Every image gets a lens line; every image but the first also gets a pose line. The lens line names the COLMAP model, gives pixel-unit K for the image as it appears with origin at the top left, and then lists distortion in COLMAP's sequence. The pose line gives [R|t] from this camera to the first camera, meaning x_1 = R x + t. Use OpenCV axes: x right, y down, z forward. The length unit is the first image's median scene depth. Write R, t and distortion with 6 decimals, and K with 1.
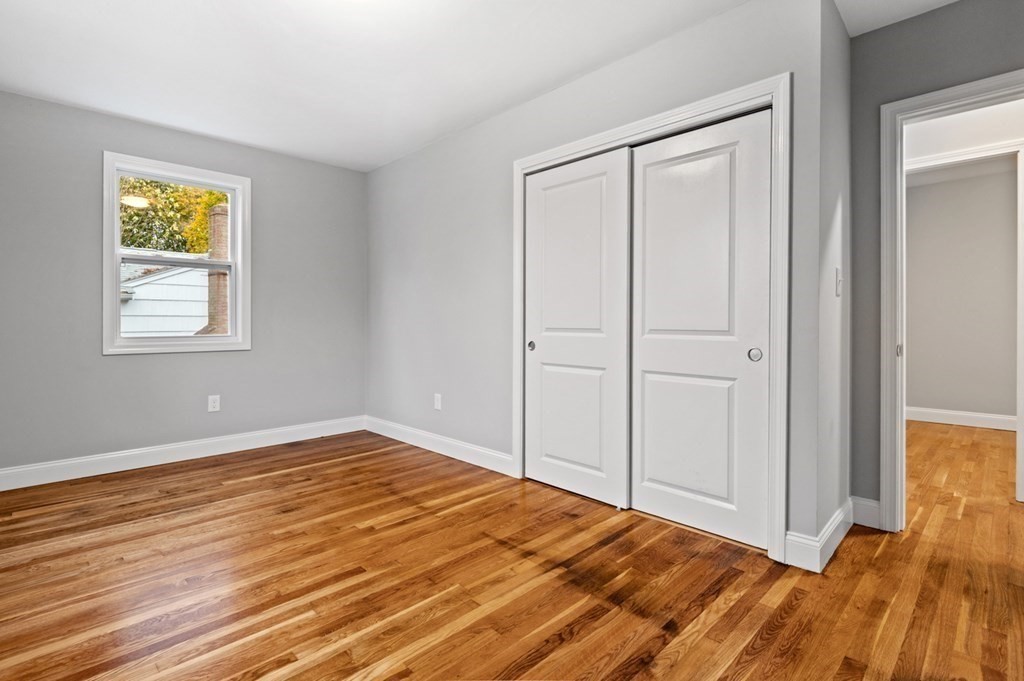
lens RADIAL K [[483.6, 0, 508.1], [0, 483.6, 330.1], [0, 0, 1]] dist [0.002298, -0.000972]
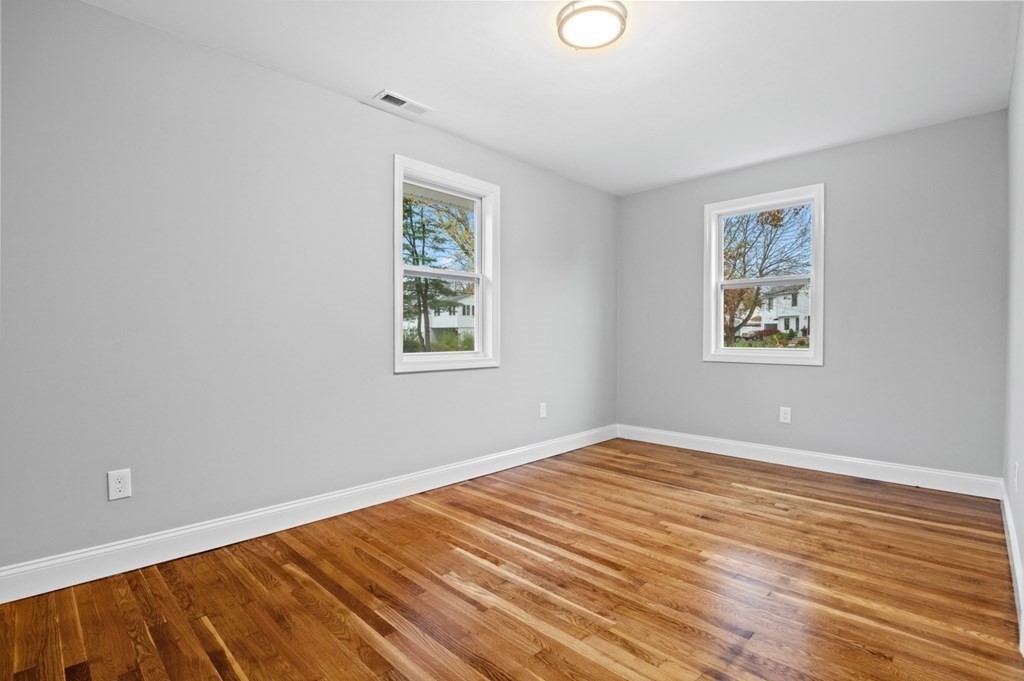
lens RADIAL K [[483.6, 0, 511.4], [0, 483.6, 339.1], [0, 0, 1]] dist [0.002298, -0.000972]
pose [[0.023627, 0.004976, -0.999708, 0.578060], [-0.011321, 0.999925, 0.004709, -0.011213], [0.999657, 0.011206, 0.023682, 0.553978]]
